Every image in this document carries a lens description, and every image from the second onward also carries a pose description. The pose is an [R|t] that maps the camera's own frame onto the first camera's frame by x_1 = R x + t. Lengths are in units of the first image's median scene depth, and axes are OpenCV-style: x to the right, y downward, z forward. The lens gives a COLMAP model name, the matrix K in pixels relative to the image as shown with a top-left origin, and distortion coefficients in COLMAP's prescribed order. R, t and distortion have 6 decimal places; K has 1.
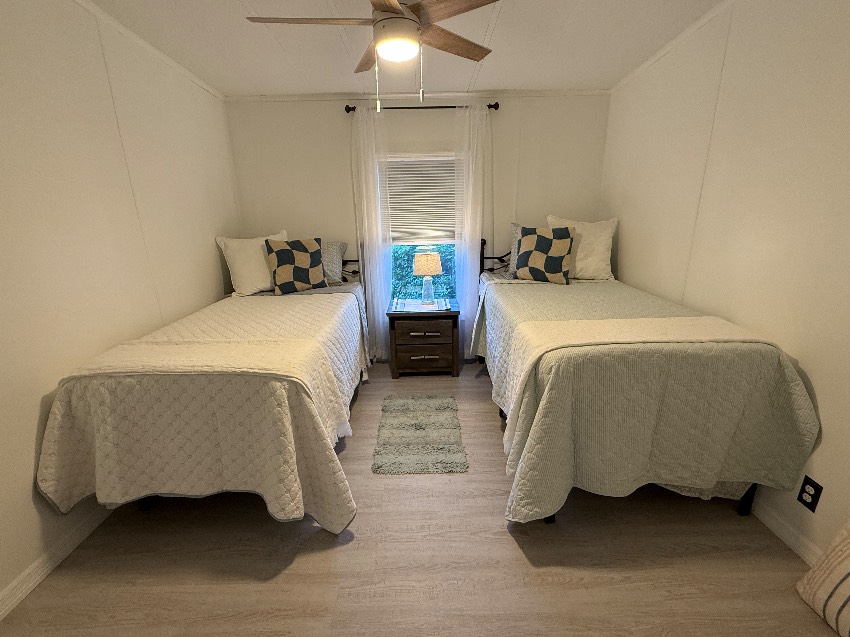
lens RADIAL K [[382.3, 0, 425.4], [0, 382.3, 318.6], [0, 0, 1]] dist [0.000310, -0.000003]
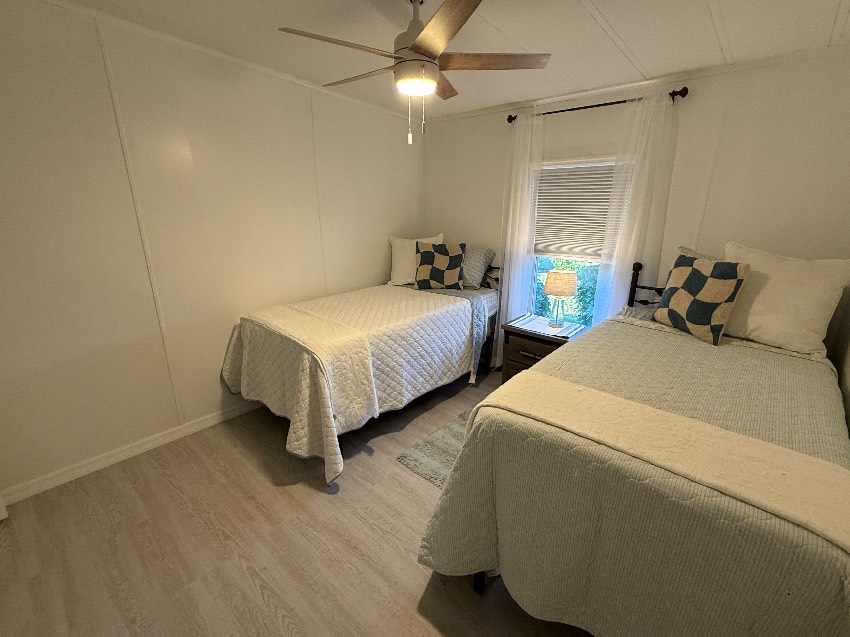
lens RADIAL K [[382.5, 0, 425.1], [0, 382.5, 320.0], [0, 0, 1]] dist [0.001062, 0.000384]
pose [[0.736991, 0.220075, -0.639071, 0.409495], [-0.202699, 0.973952, 0.101641, -0.093966], [0.644793, 0.054630, 0.762403, 0.122985]]
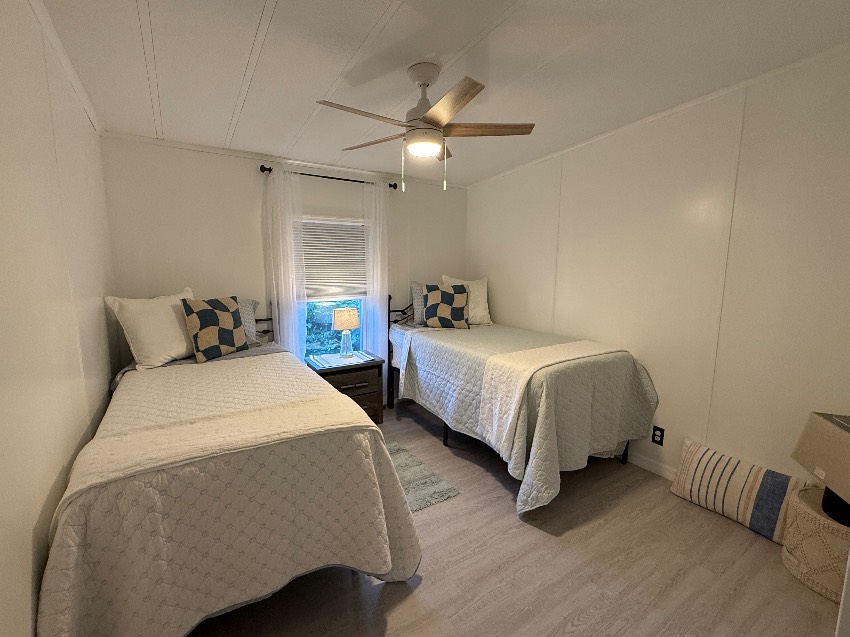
lens RADIAL K [[382.3, 0, 425.4], [0, 382.3, 318.6], [0, 0, 1]] dist [0.000310, -0.000003]
pose [[0.846693, -0.047763, 0.529933, -0.408738], [0.124654, 0.986051, -0.110291, -0.000852], [-0.517274, 0.159441, 0.840837, 0.006546]]
